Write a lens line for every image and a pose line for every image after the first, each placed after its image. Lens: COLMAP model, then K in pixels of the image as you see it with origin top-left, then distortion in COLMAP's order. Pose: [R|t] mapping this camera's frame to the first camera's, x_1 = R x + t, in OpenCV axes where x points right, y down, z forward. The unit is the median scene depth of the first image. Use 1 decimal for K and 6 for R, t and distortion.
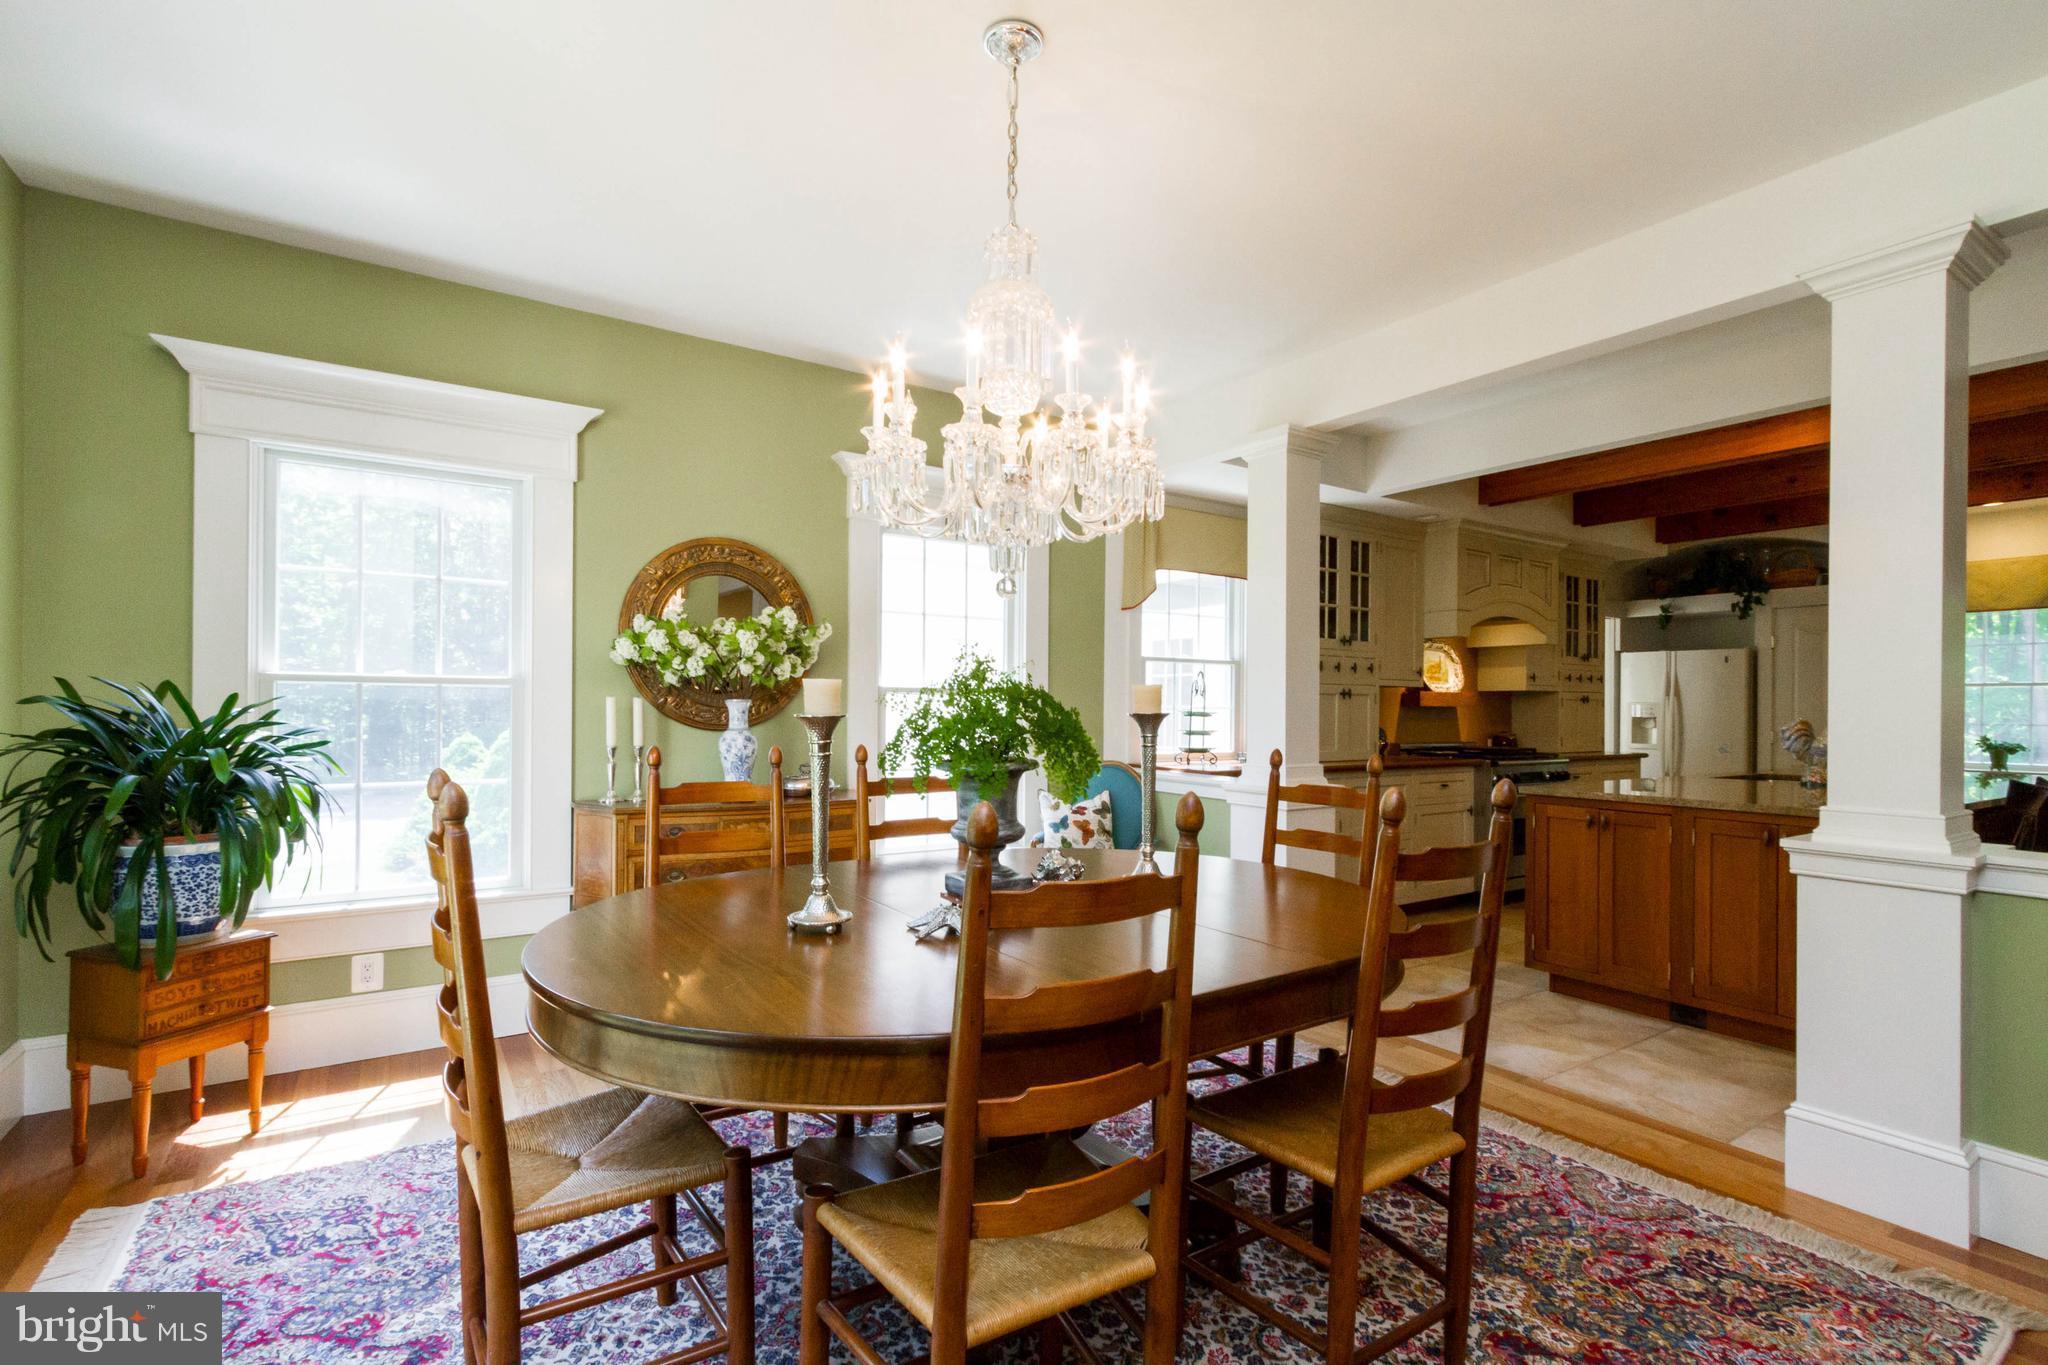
lens RADIAL K [[958.6, 0, 1019.7], [0, 958.6, 705.4], [0, 0, 1]] dist [0.001421, -0.000181]
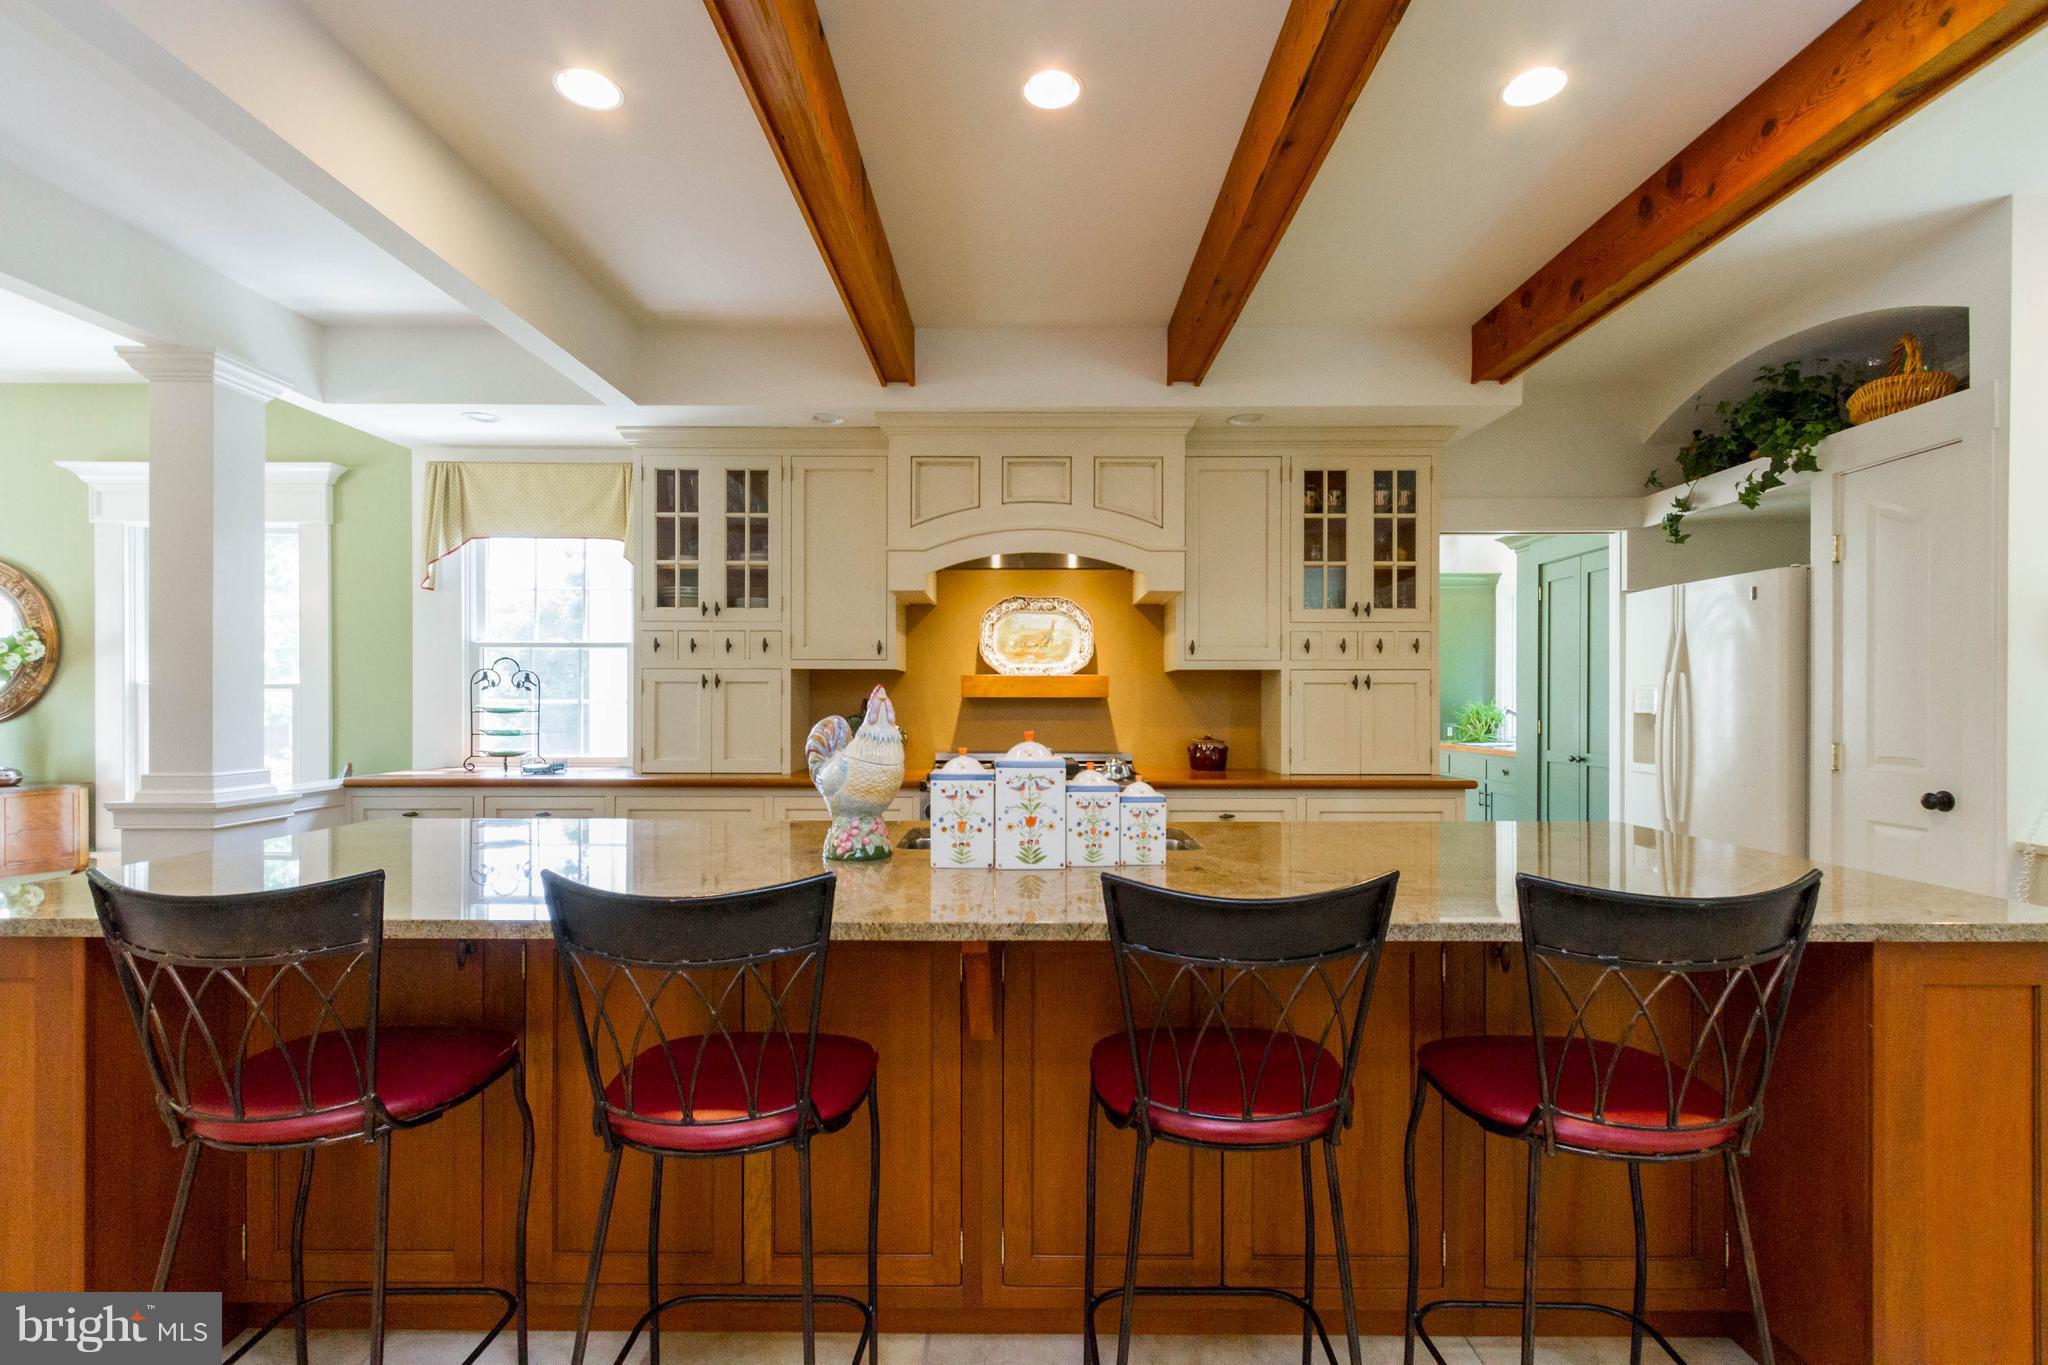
lens RADIAL K [[884.8, 0, 1023.4], [0, 884.8, 698.4], [0, 0, 1]] dist [-0.001639, -0.000563]
pose [[0.831608, -0.013788, -0.555192, 0.884832], [0.008212, 0.999888, -0.012532, 0.010929], [0.555302, 0.005863, 0.831628, 0.552032]]
